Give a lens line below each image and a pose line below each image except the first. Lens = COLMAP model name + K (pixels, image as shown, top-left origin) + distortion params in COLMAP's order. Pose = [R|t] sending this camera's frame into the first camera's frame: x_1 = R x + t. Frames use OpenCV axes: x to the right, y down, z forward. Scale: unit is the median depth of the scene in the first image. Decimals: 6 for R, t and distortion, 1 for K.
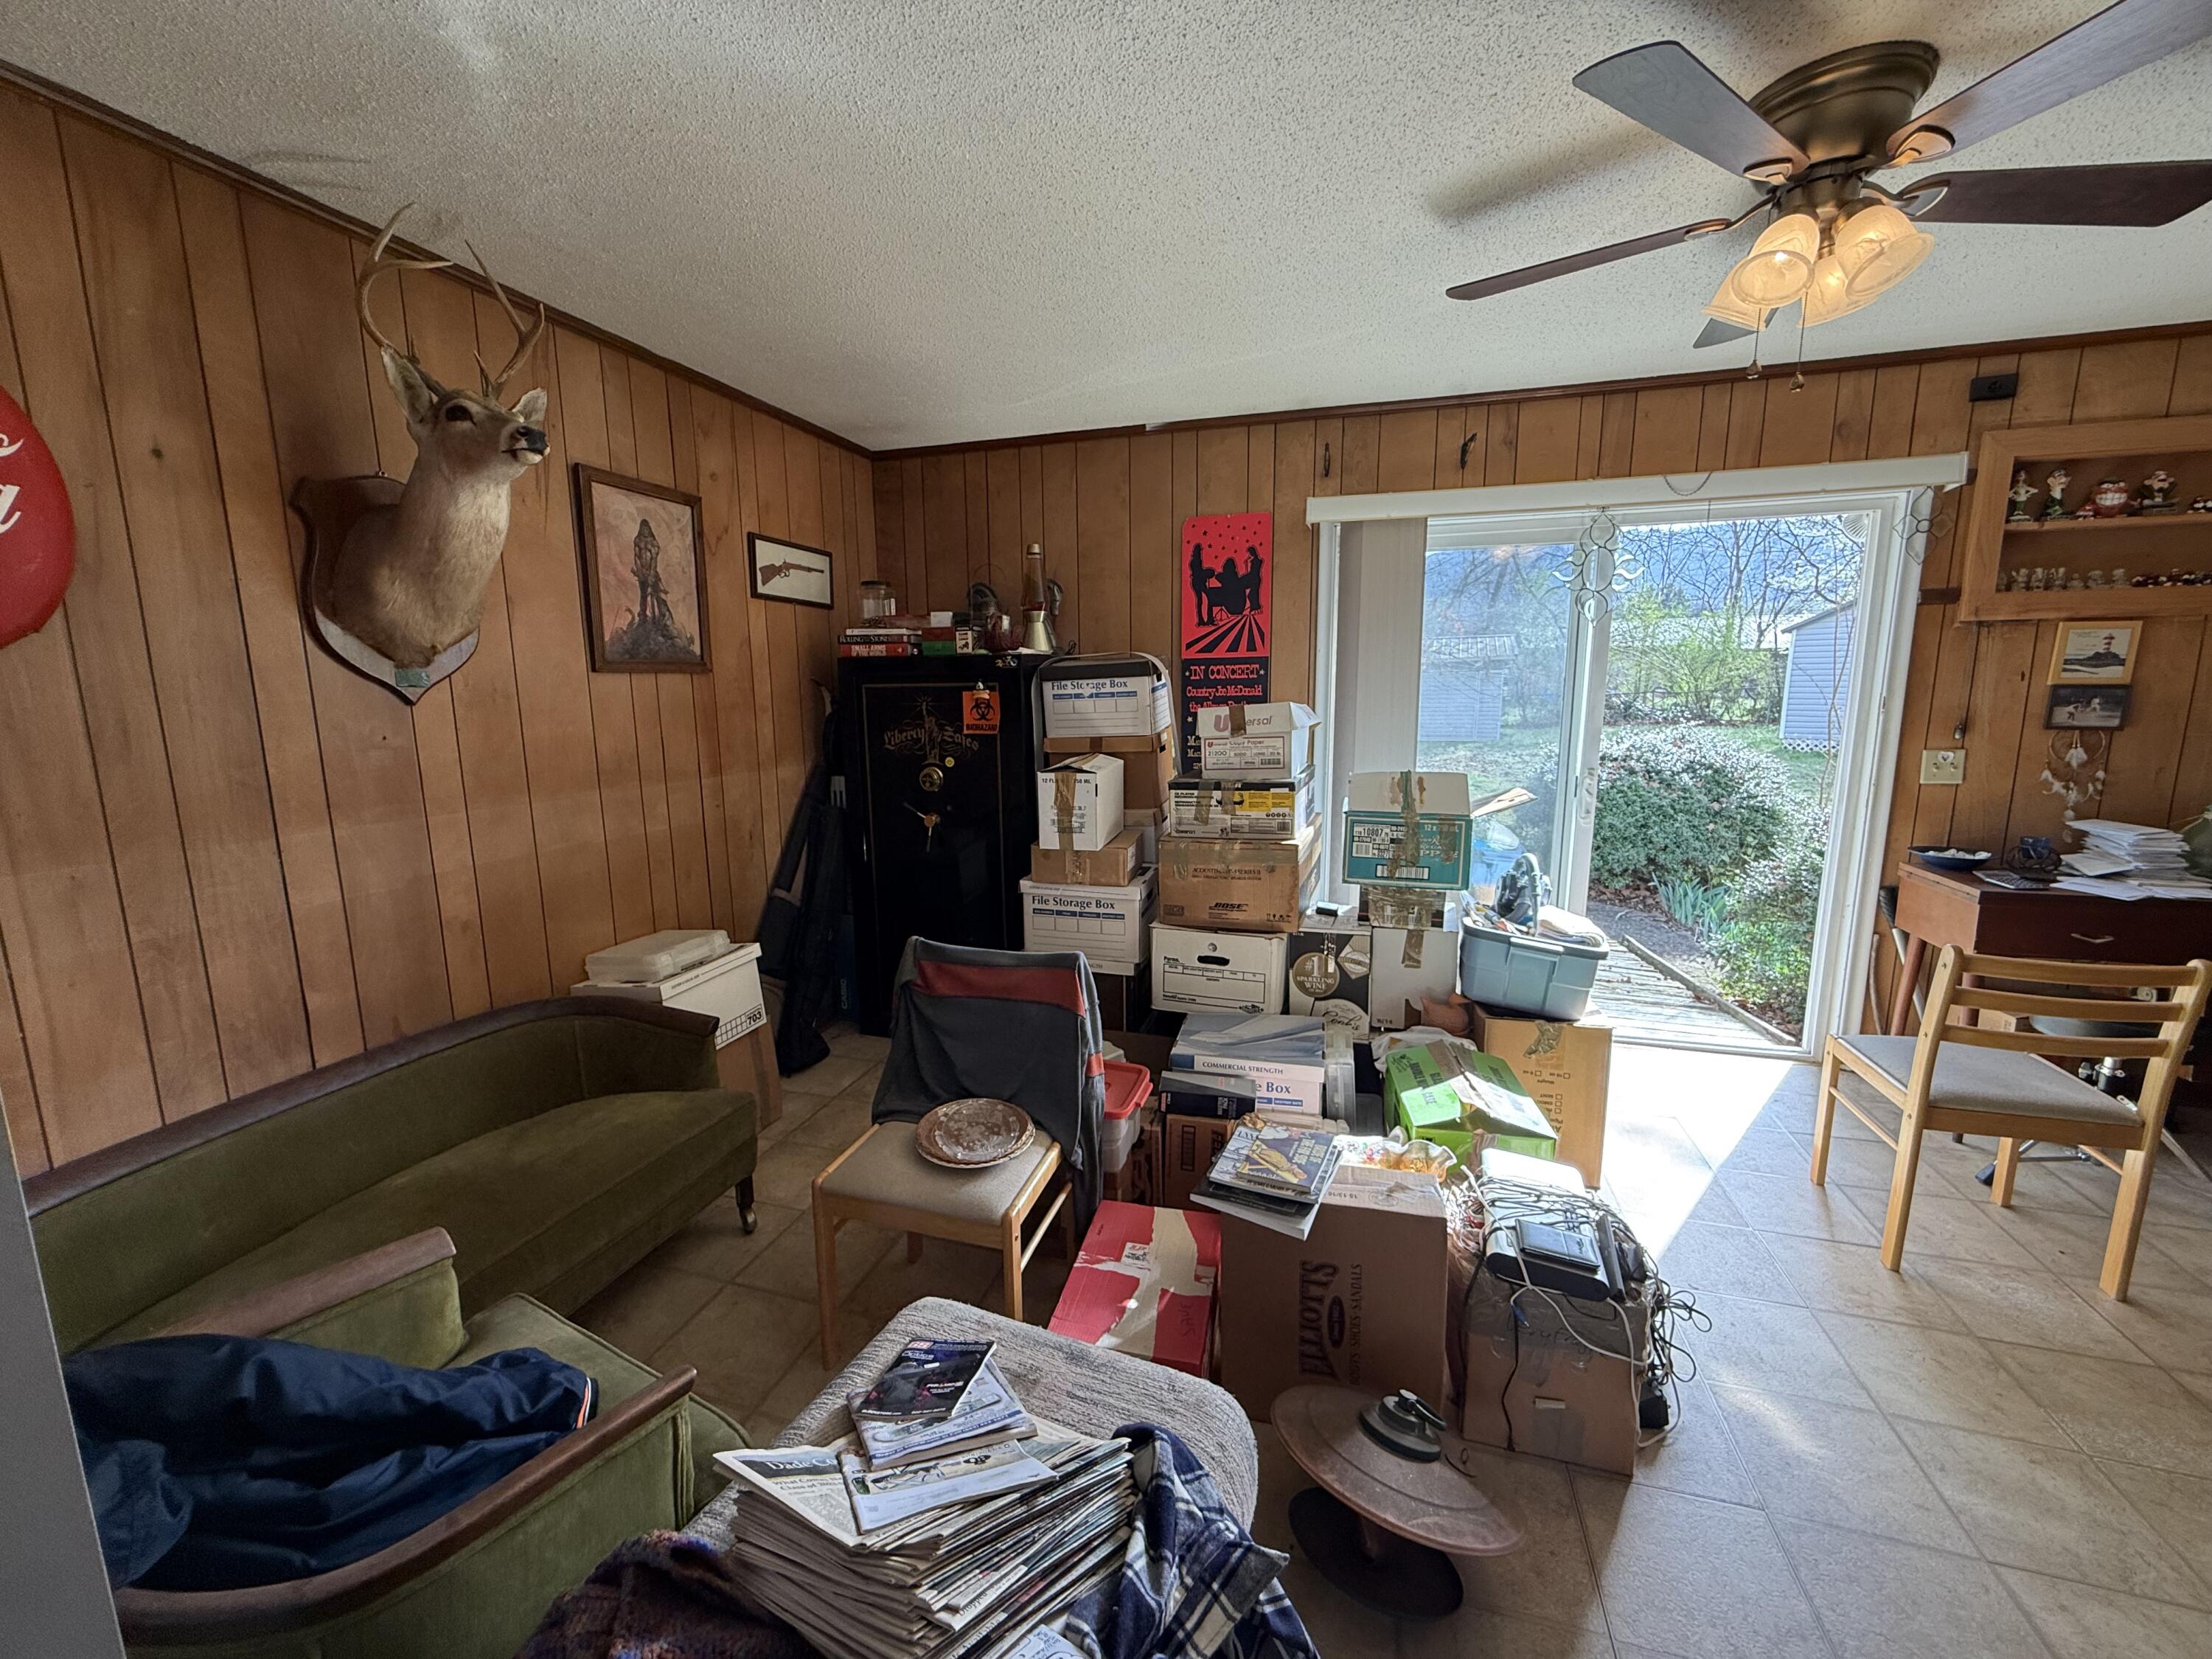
lens RADIAL K [[883.3, 0, 1103.9], [0, 883.3, 825.3], [0, 0, 1]] dist [0.001022, -0.000123]
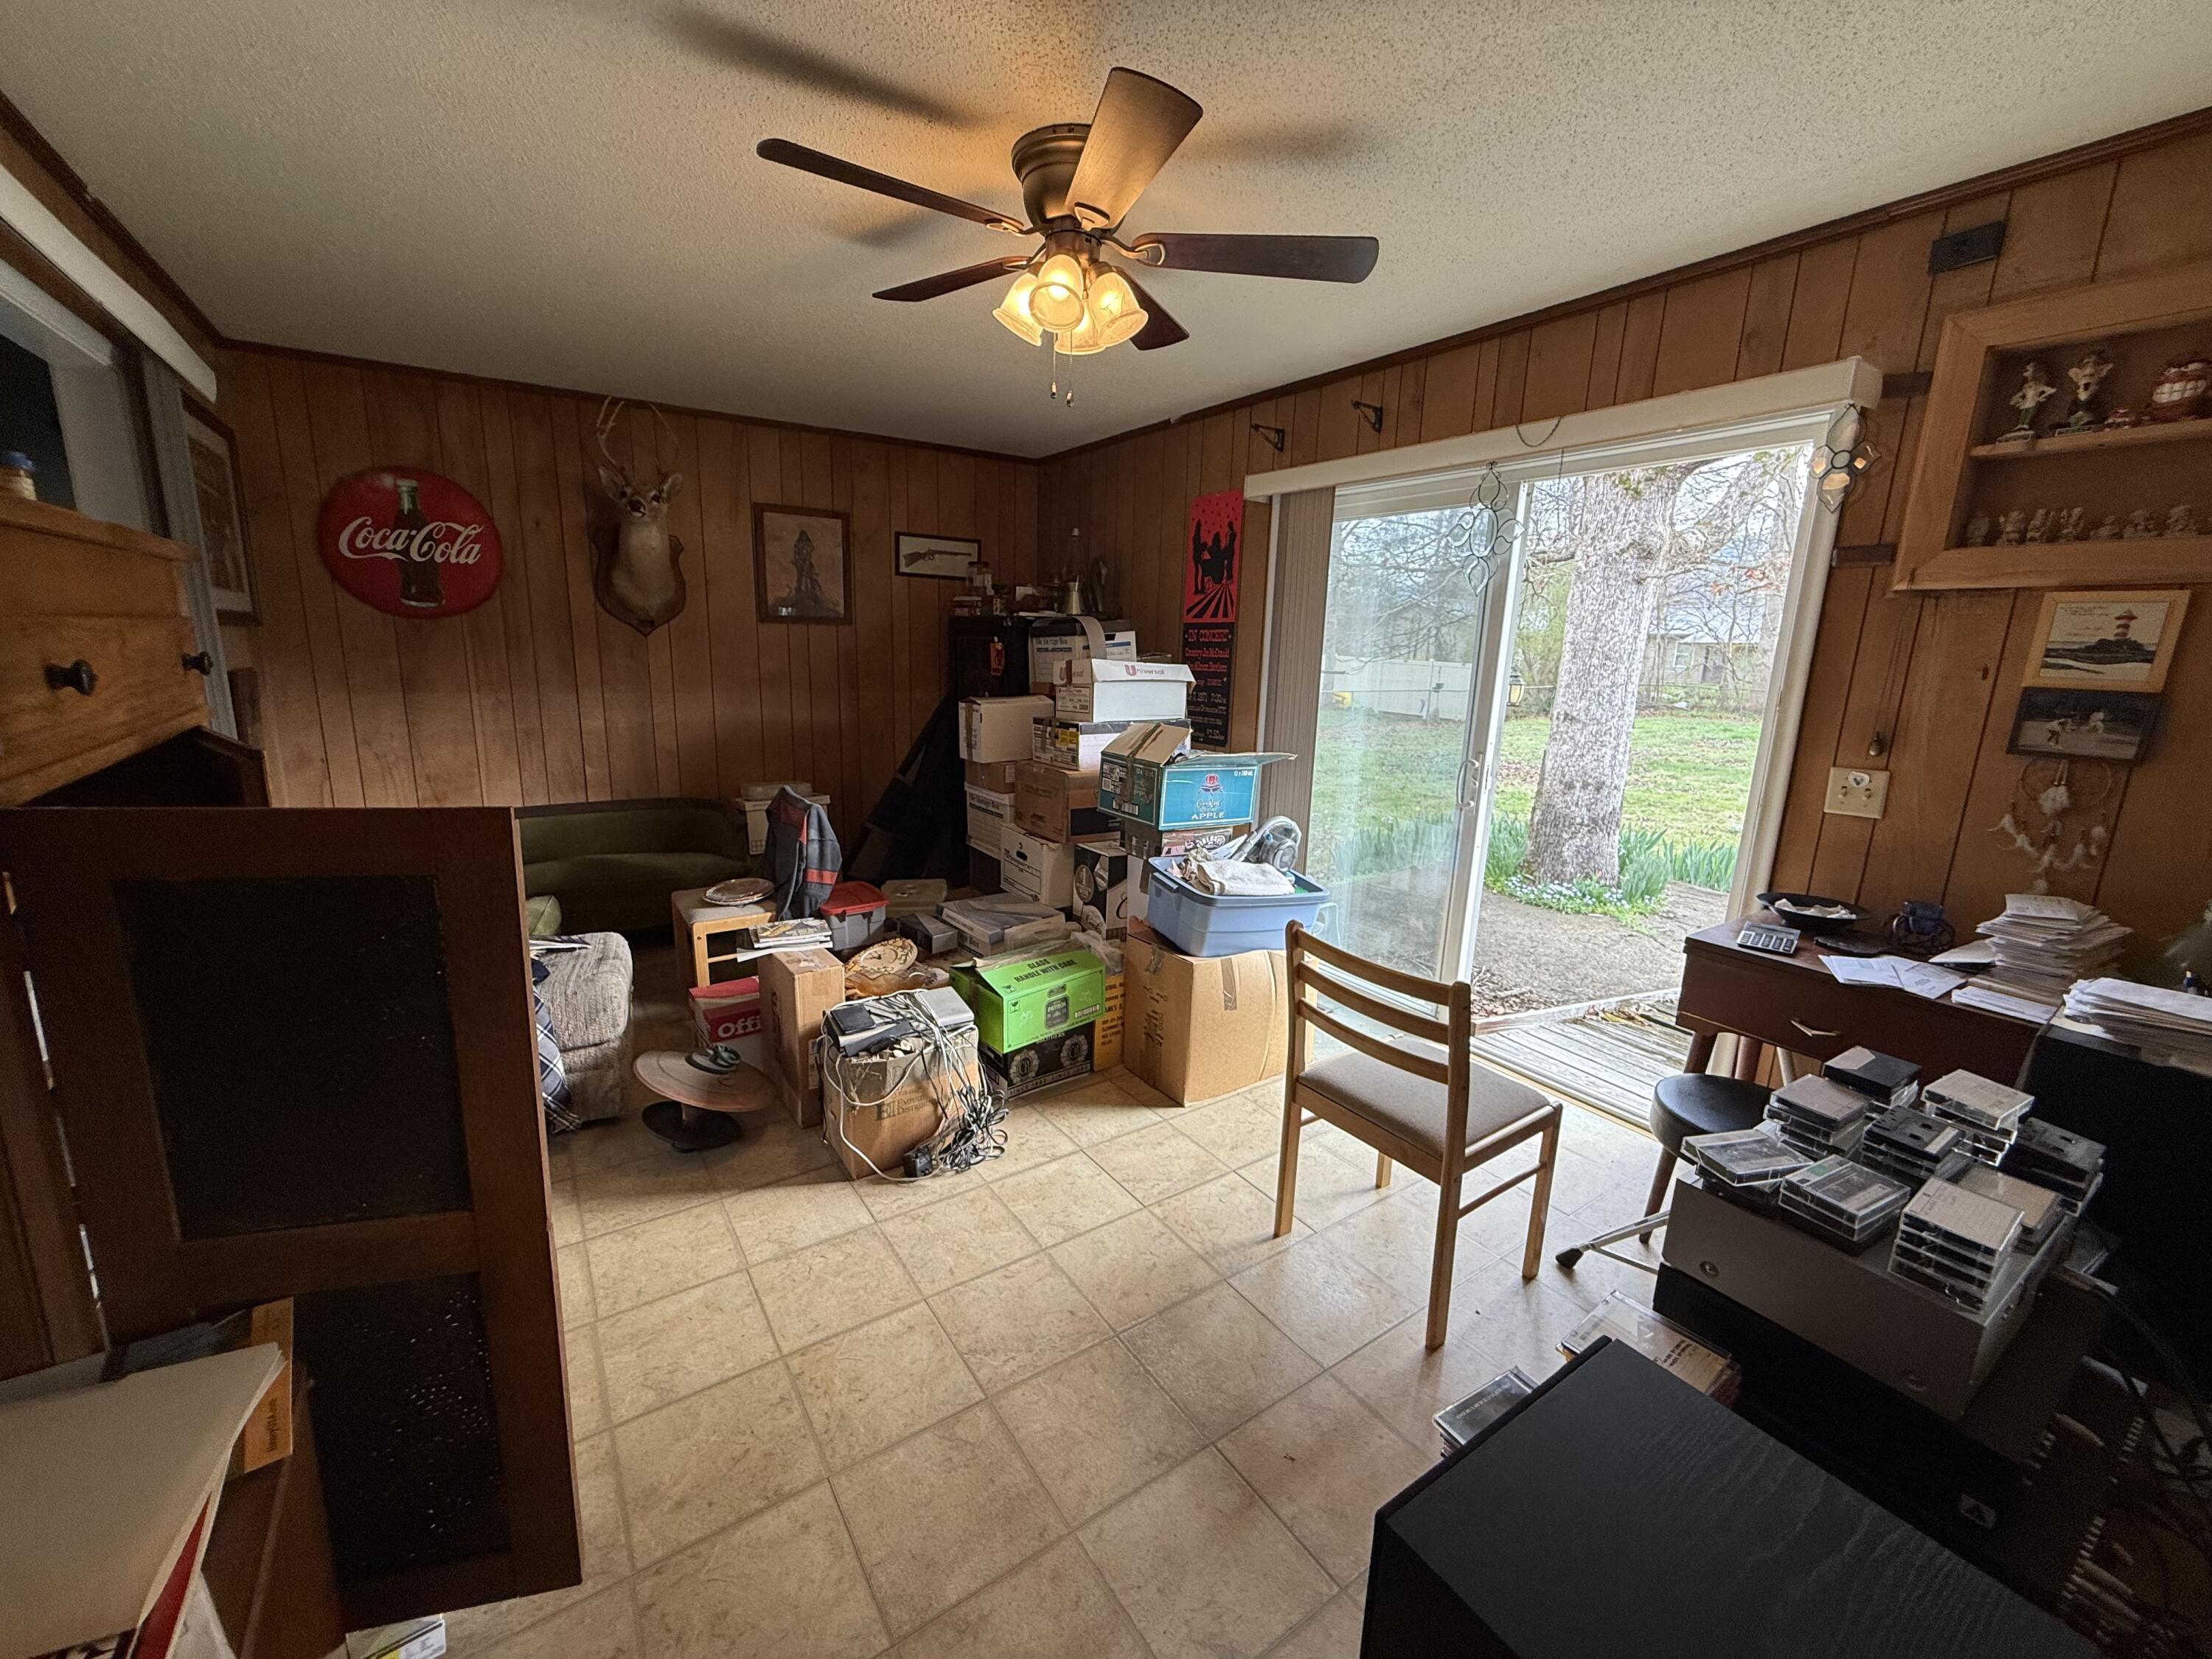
lens RADIAL K [[883.3, 0, 1101.1], [0, 883.3, 828.6], [0, 0, 1]] dist [0.001022, -0.000123]
pose [[0.774348, 0.162863, -0.611442, 0.953234], [-0.134778, 0.986586, 0.092100, -0.021085], [0.618240, 0.011092, 0.785911, 0.046660]]
